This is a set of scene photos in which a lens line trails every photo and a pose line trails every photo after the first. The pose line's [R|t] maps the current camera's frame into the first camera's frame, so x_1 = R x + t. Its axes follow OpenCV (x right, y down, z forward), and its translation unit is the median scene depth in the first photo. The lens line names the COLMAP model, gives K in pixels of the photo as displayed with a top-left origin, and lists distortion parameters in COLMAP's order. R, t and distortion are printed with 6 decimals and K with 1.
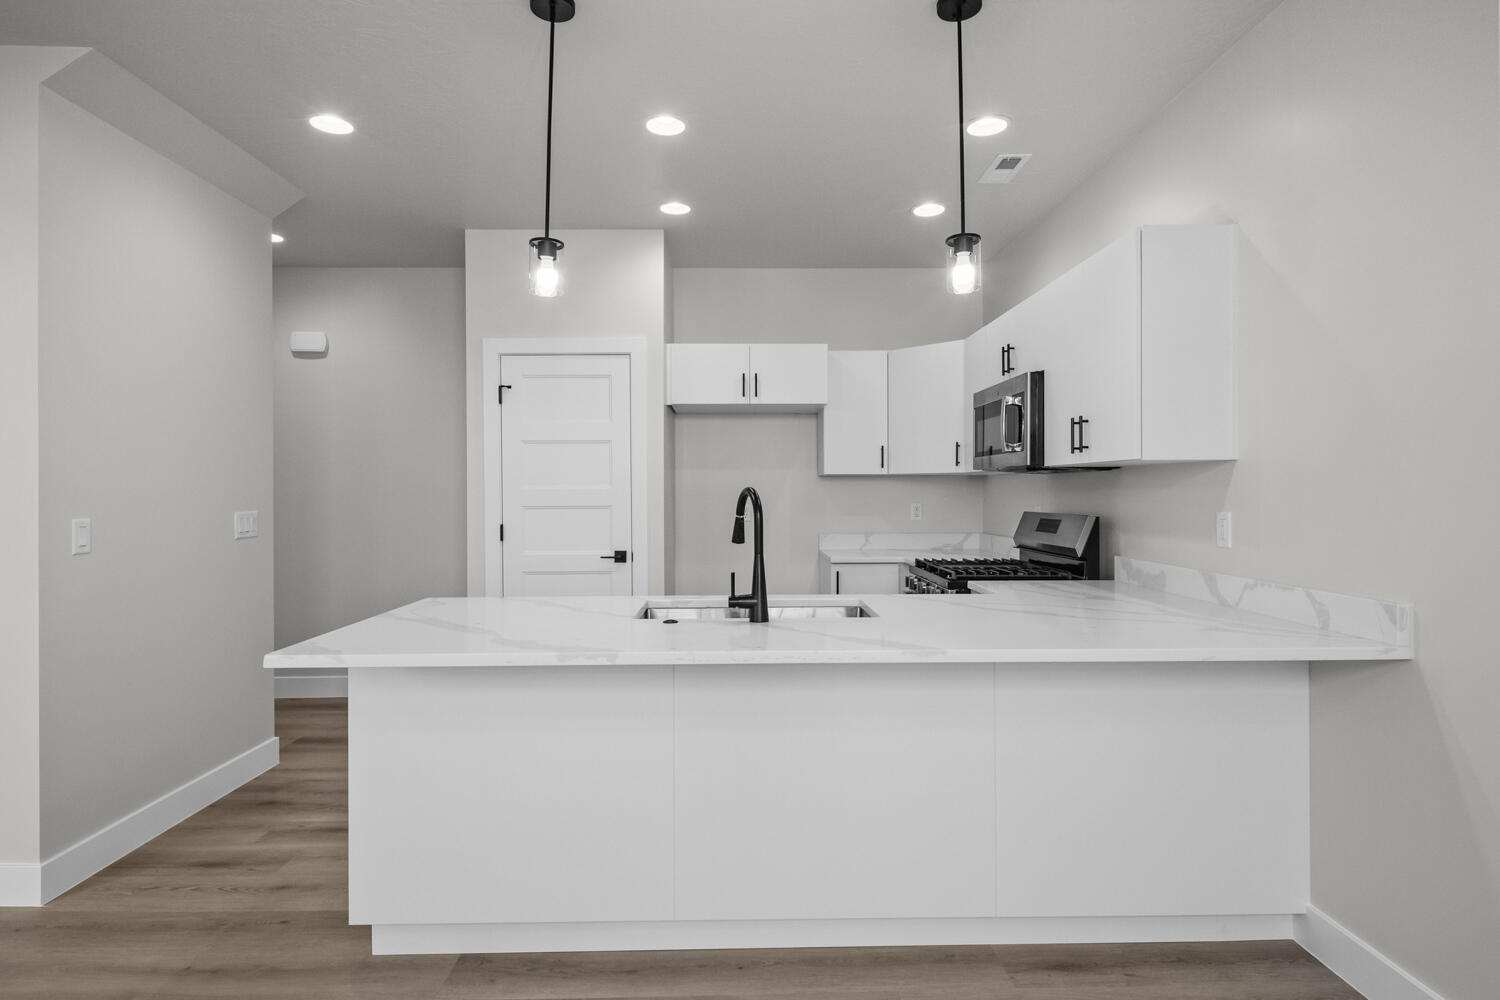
lens RADIAL K [[805.0, 0, 746.0], [0, 805.0, 497.4], [0, 0, 1]] dist [0.010879, -0.010348]
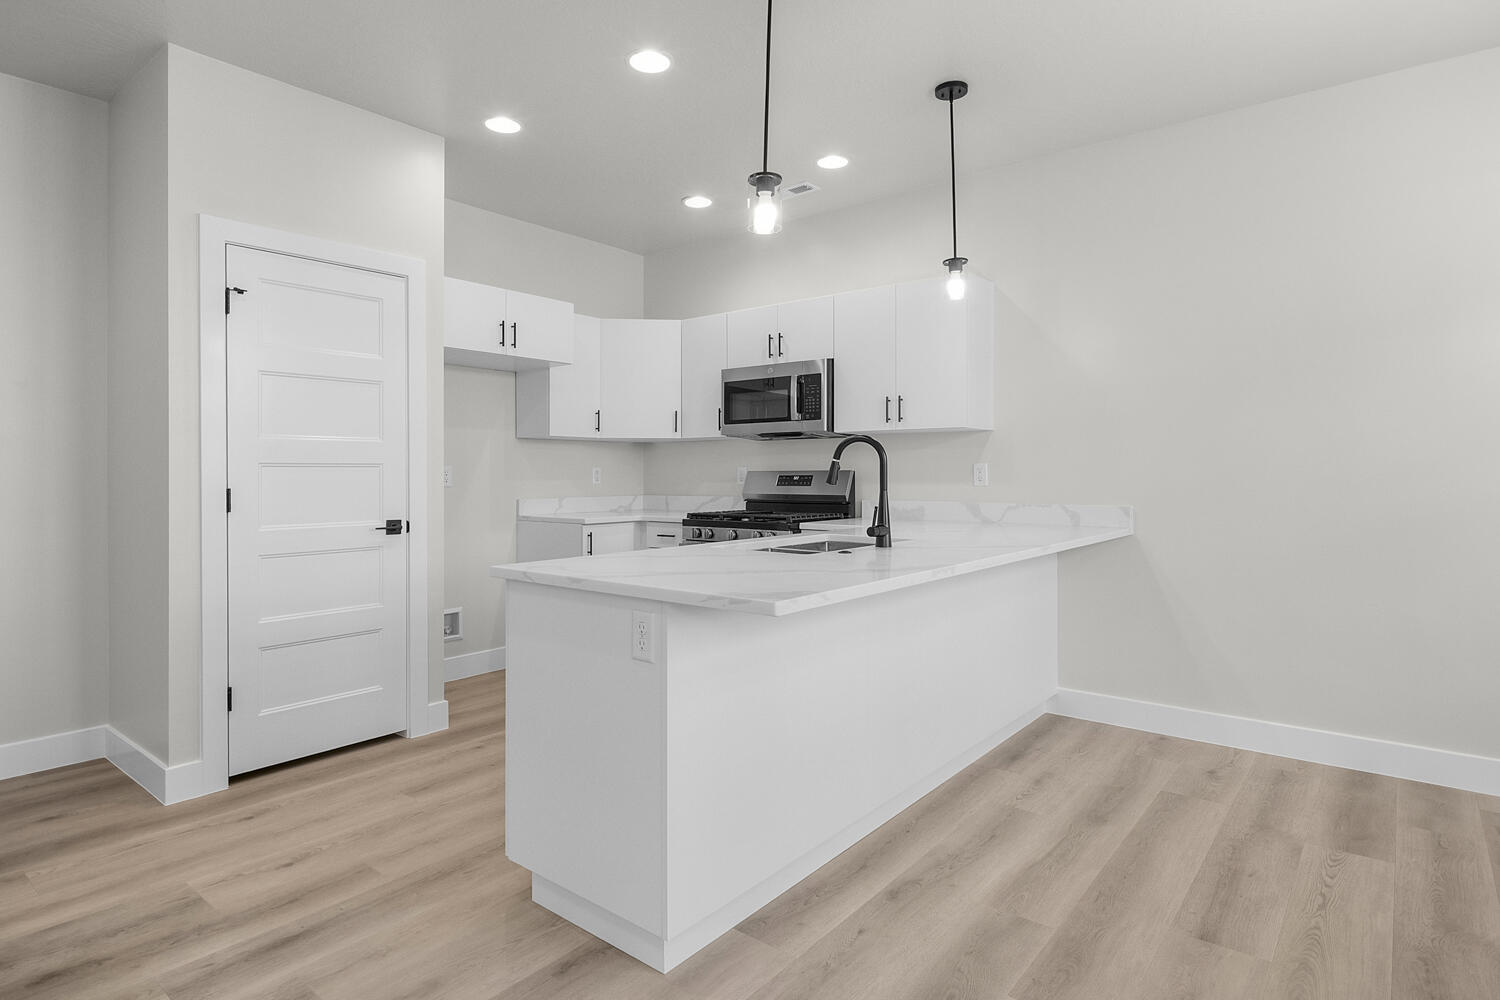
lens RADIAL K [[805.0, 0, 747.9], [0, 805.0, 489.6], [0, 0, 1]] dist [0.010879, -0.010348]
pose [[0.639362, -0.013112, 0.768794, -0.590617], [0.006698, 0.999912, 0.011483, 0.031545], [-0.768876, -0.002192, 0.639394, 0.227320]]
